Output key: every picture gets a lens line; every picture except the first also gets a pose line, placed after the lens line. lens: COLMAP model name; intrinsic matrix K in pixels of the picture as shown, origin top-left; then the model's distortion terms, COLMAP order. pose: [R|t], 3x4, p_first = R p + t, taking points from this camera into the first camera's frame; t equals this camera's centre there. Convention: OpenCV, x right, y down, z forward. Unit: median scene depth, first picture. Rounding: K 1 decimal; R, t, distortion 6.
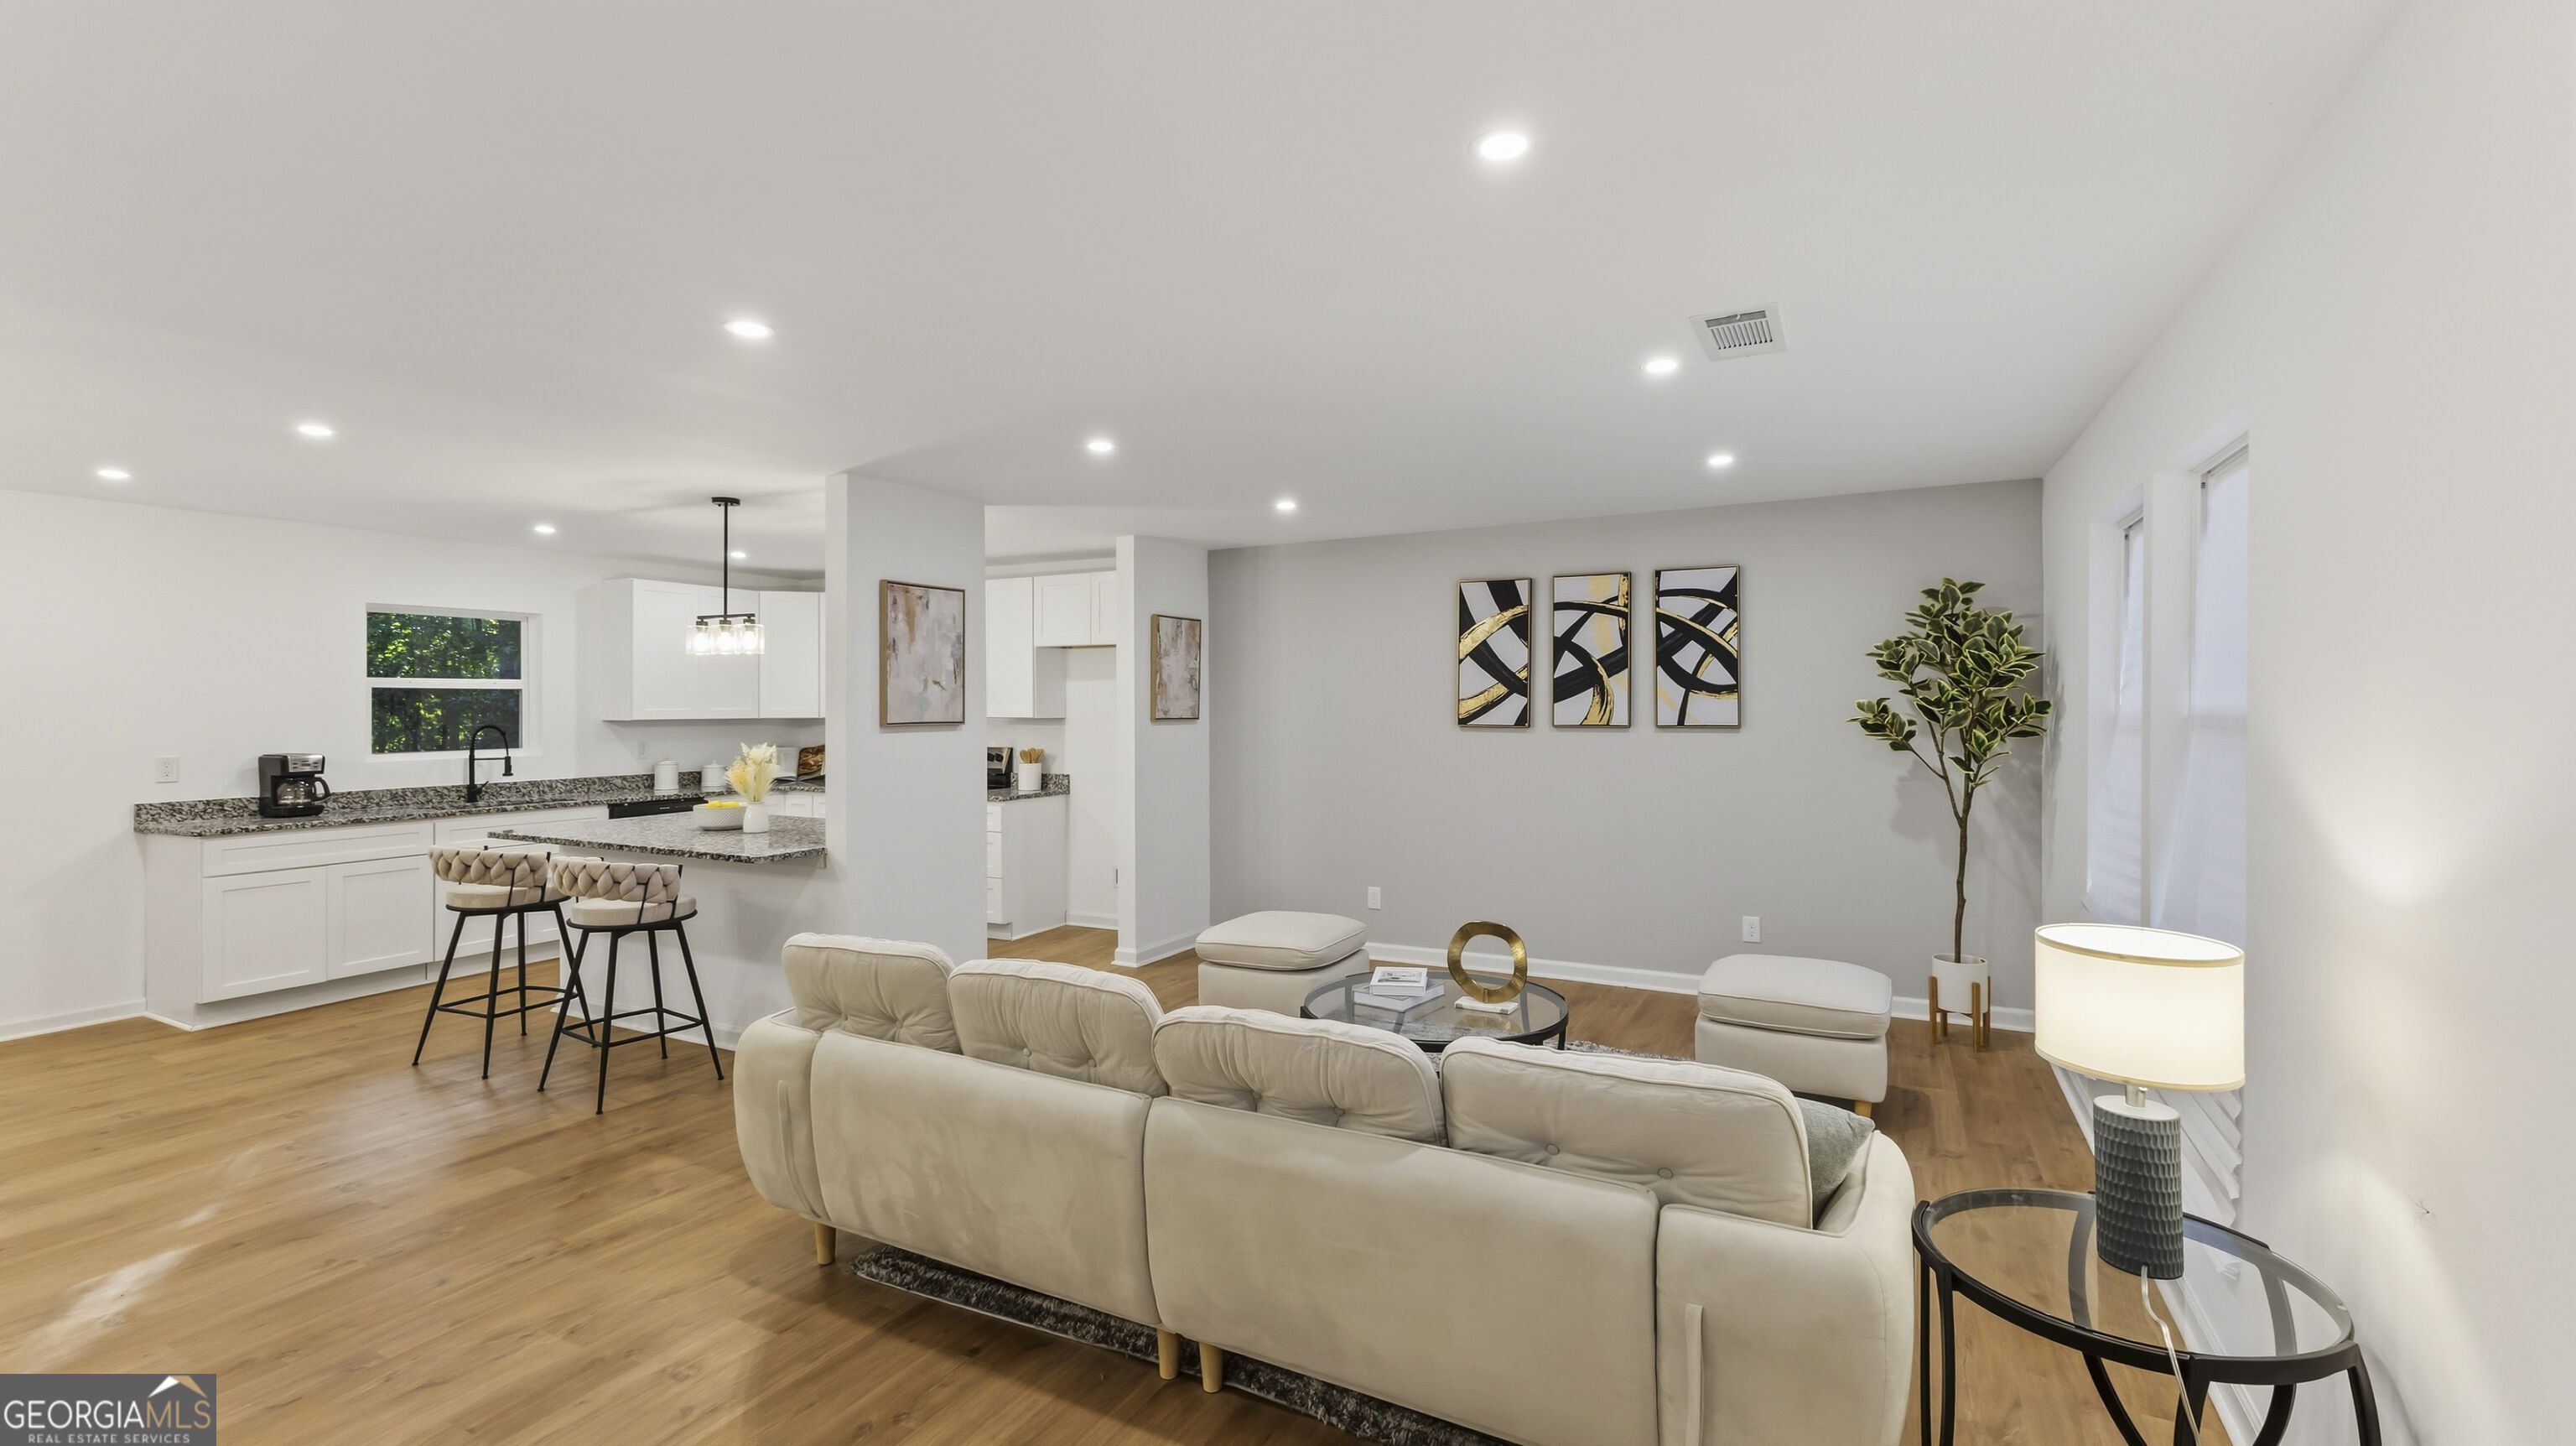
lens RADIAL K [[1113.5, 0, 1290.5], [0, 1113.5, 708.4], [0, 0, 1]] dist [0.011946, -0.003367]
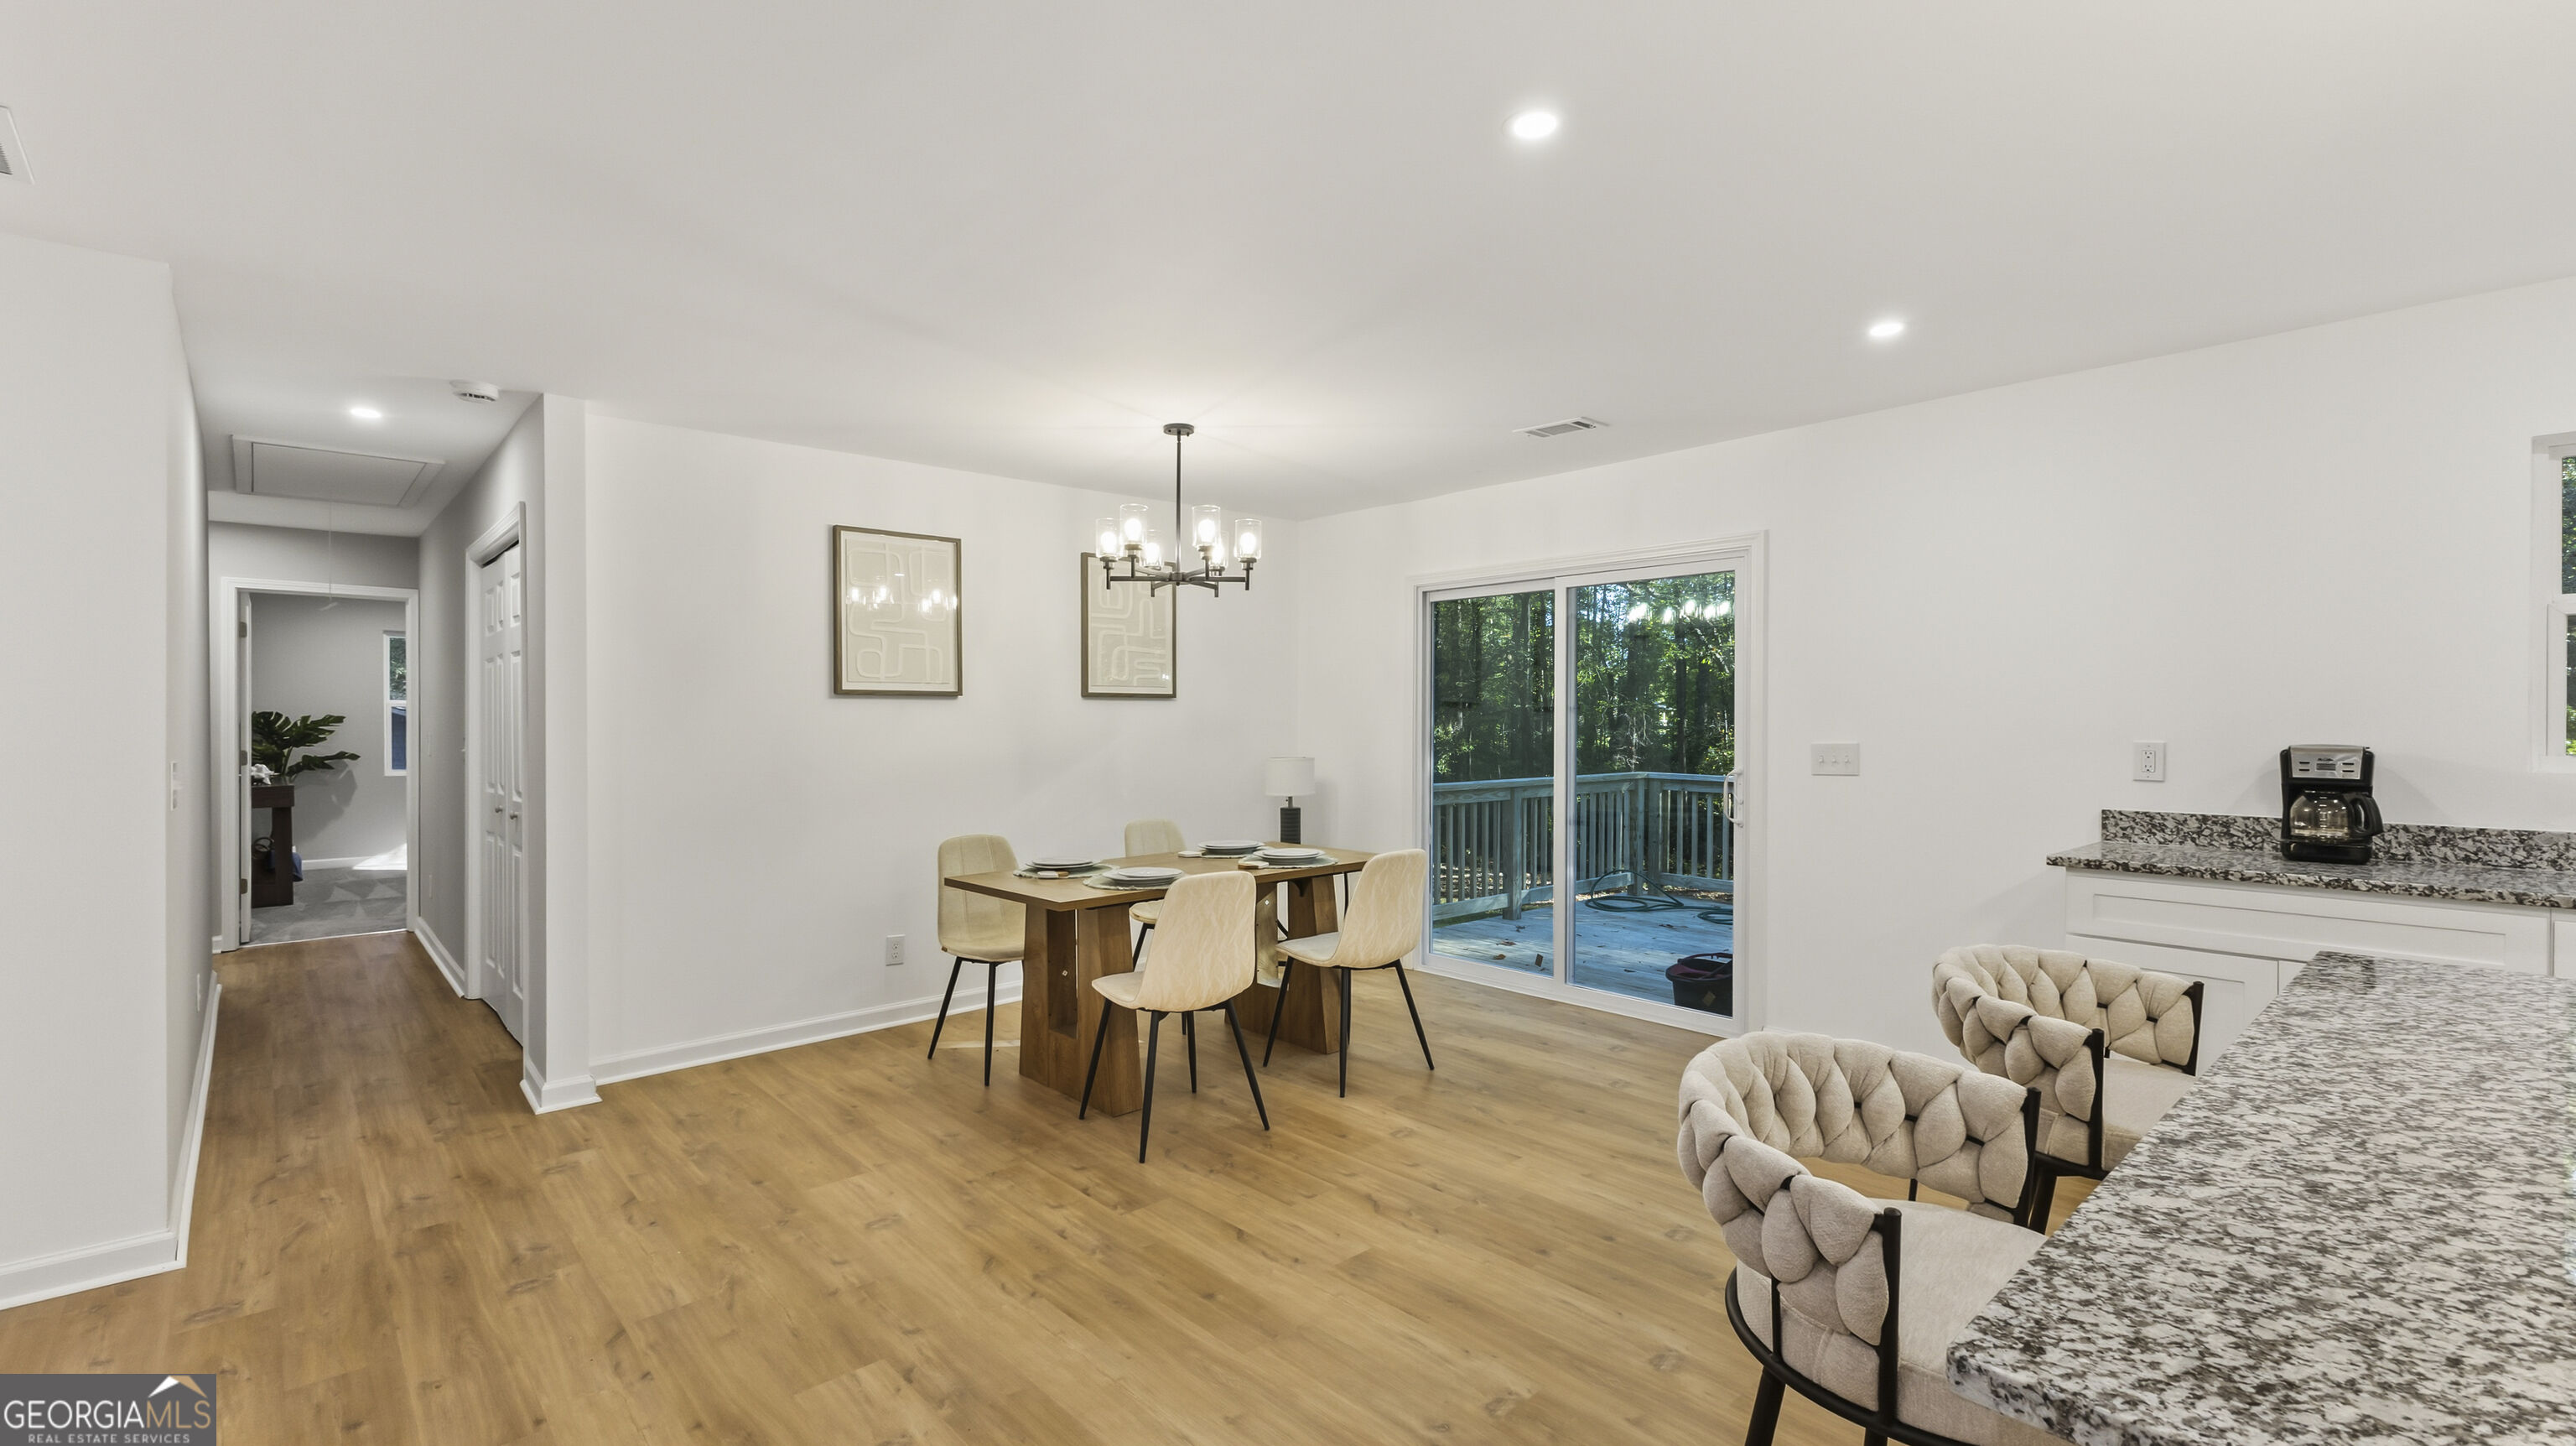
lens RADIAL K [[1119.2, 0, 1296.3], [0, 1119.2, 721.5], [0, 0, 1]] dist [0.009225, -0.000246]
pose [[-0.338488, 0.006574, -0.940948, -0.211743], [-0.001909, 0.999969, 0.007674, 0.026132], [0.940969, 0.004394, -0.338465, 0.721510]]
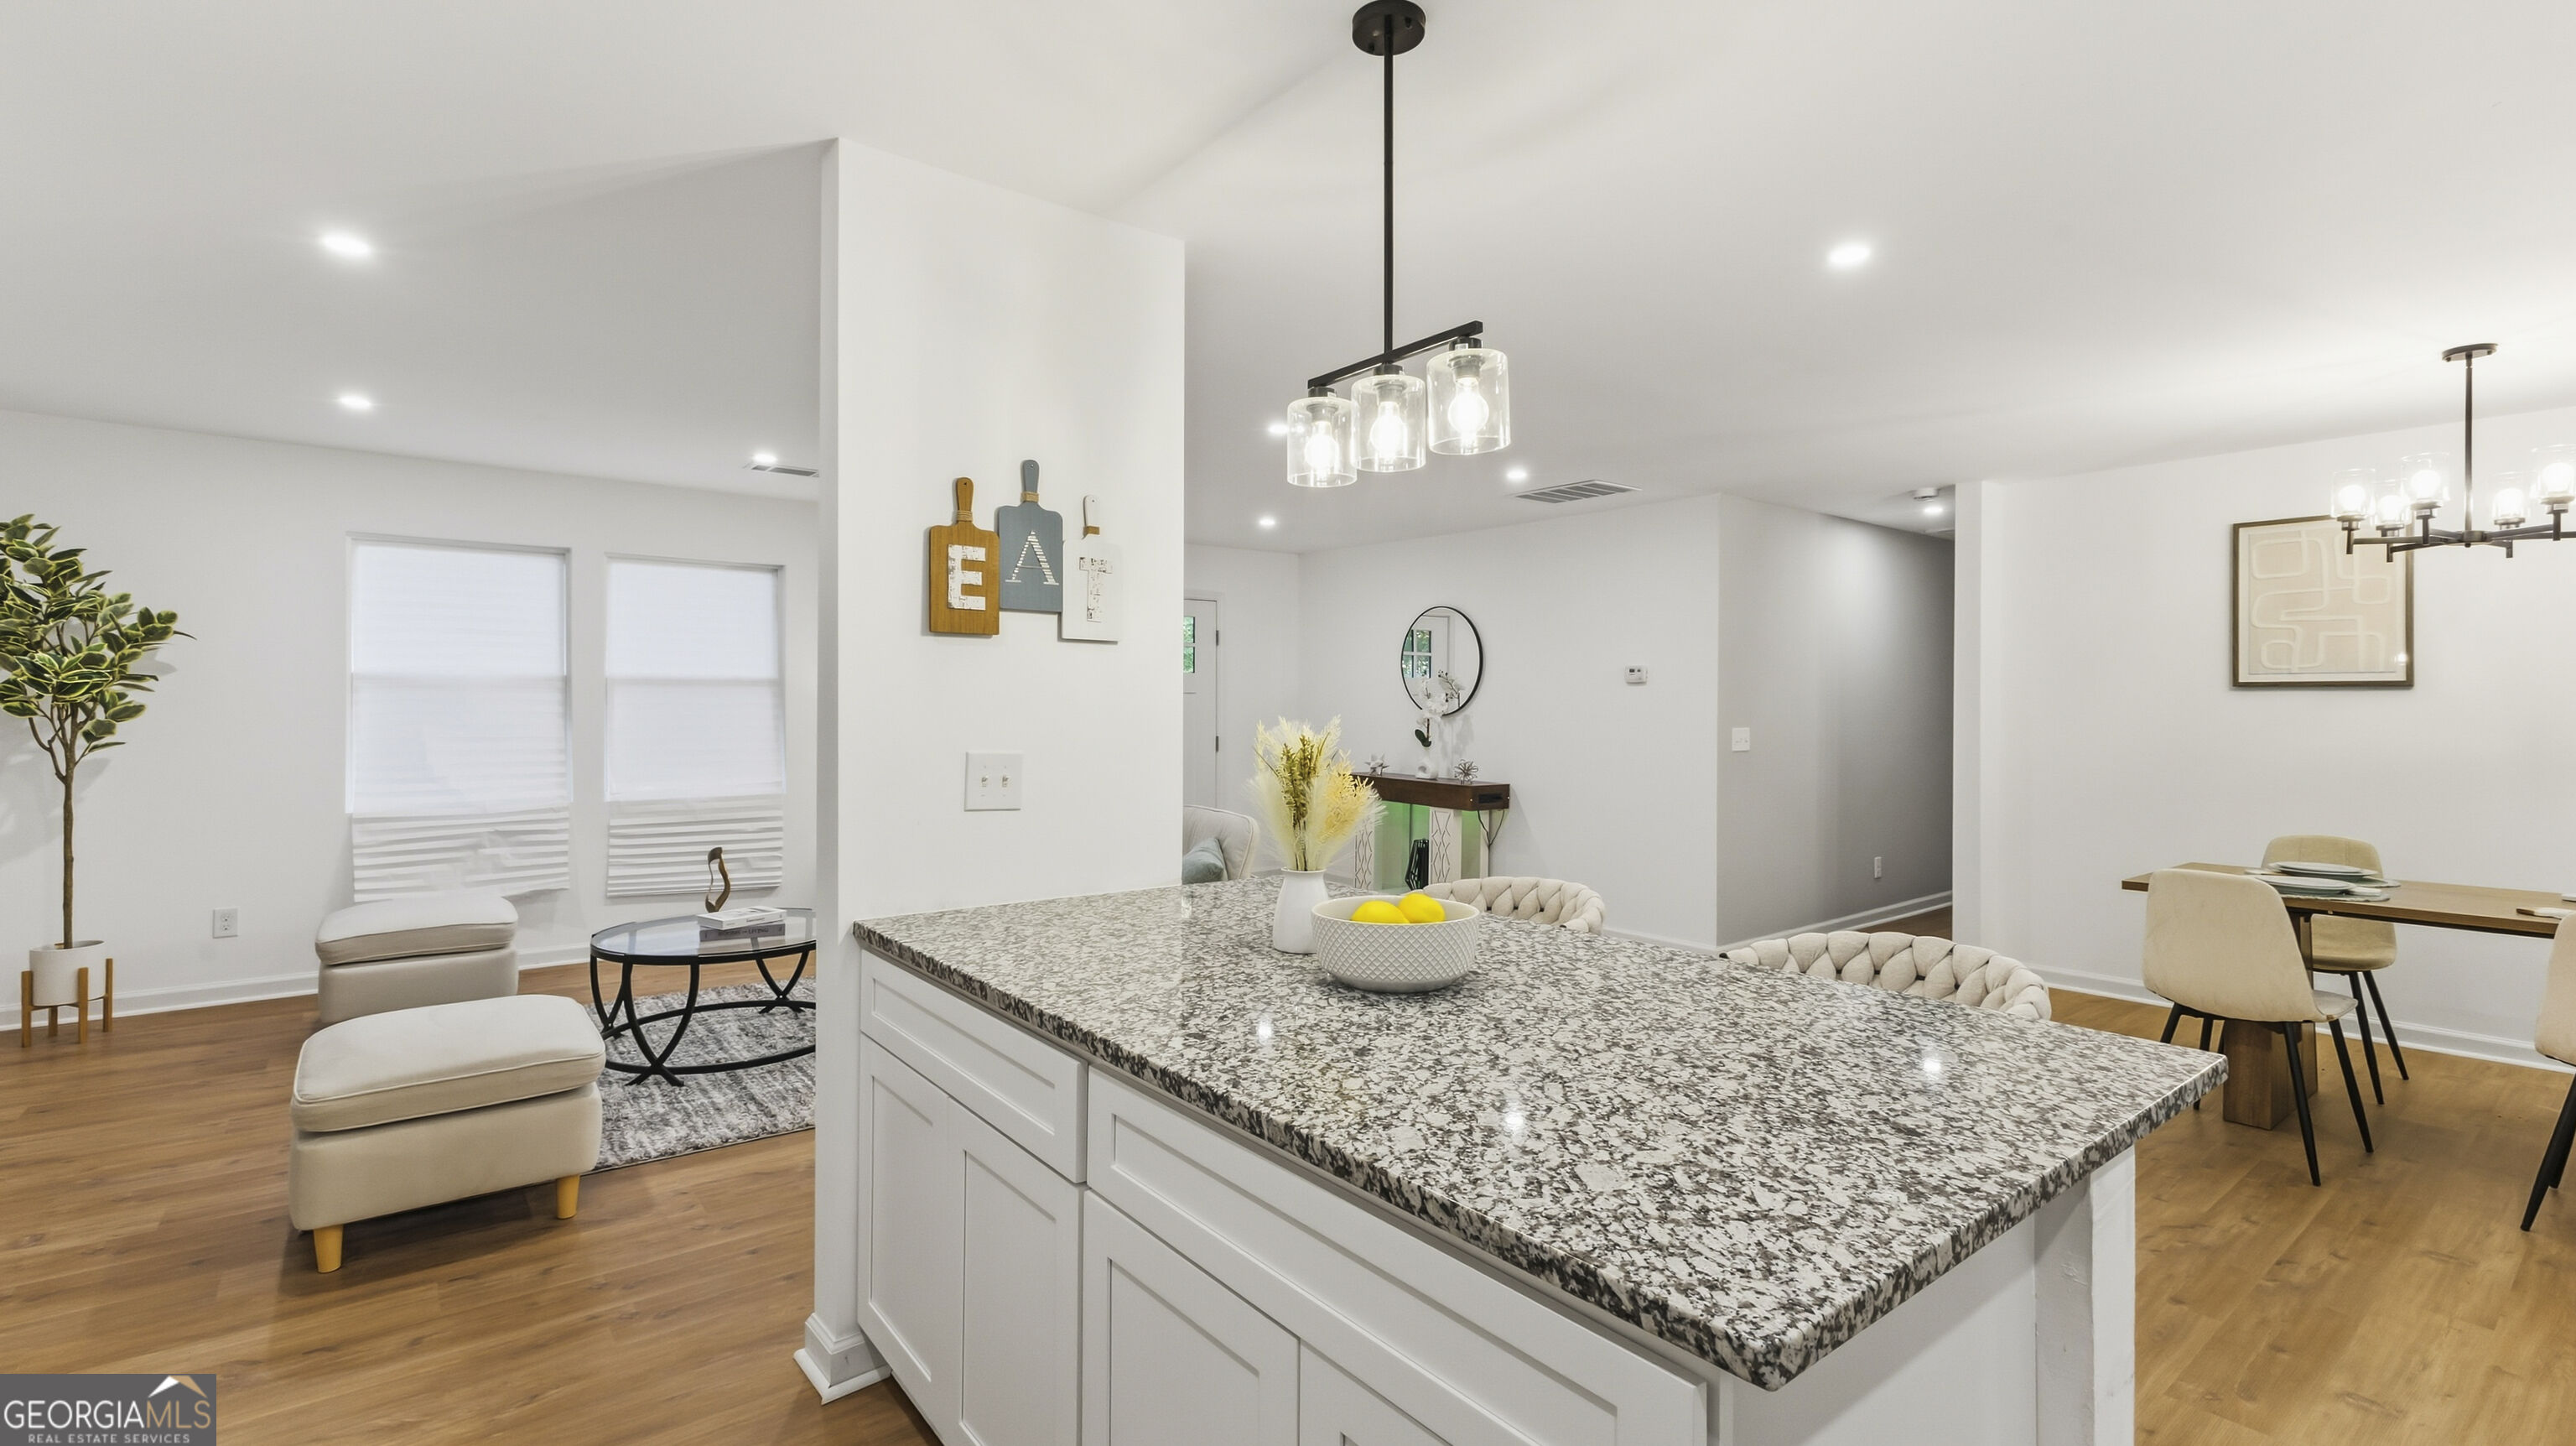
lens RADIAL K [[1145.9, 0, 1282.0], [0, 1145.9, 701.0], [0, 0, 1]] dist [0.012561, -0.004742]
pose [[-0.913762, -0.000657, 0.406250, -0.562640], [0.000019, 0.999999, 0.001659, 0.022456], [-0.406250, 0.001524, -0.913761, 1.212817]]
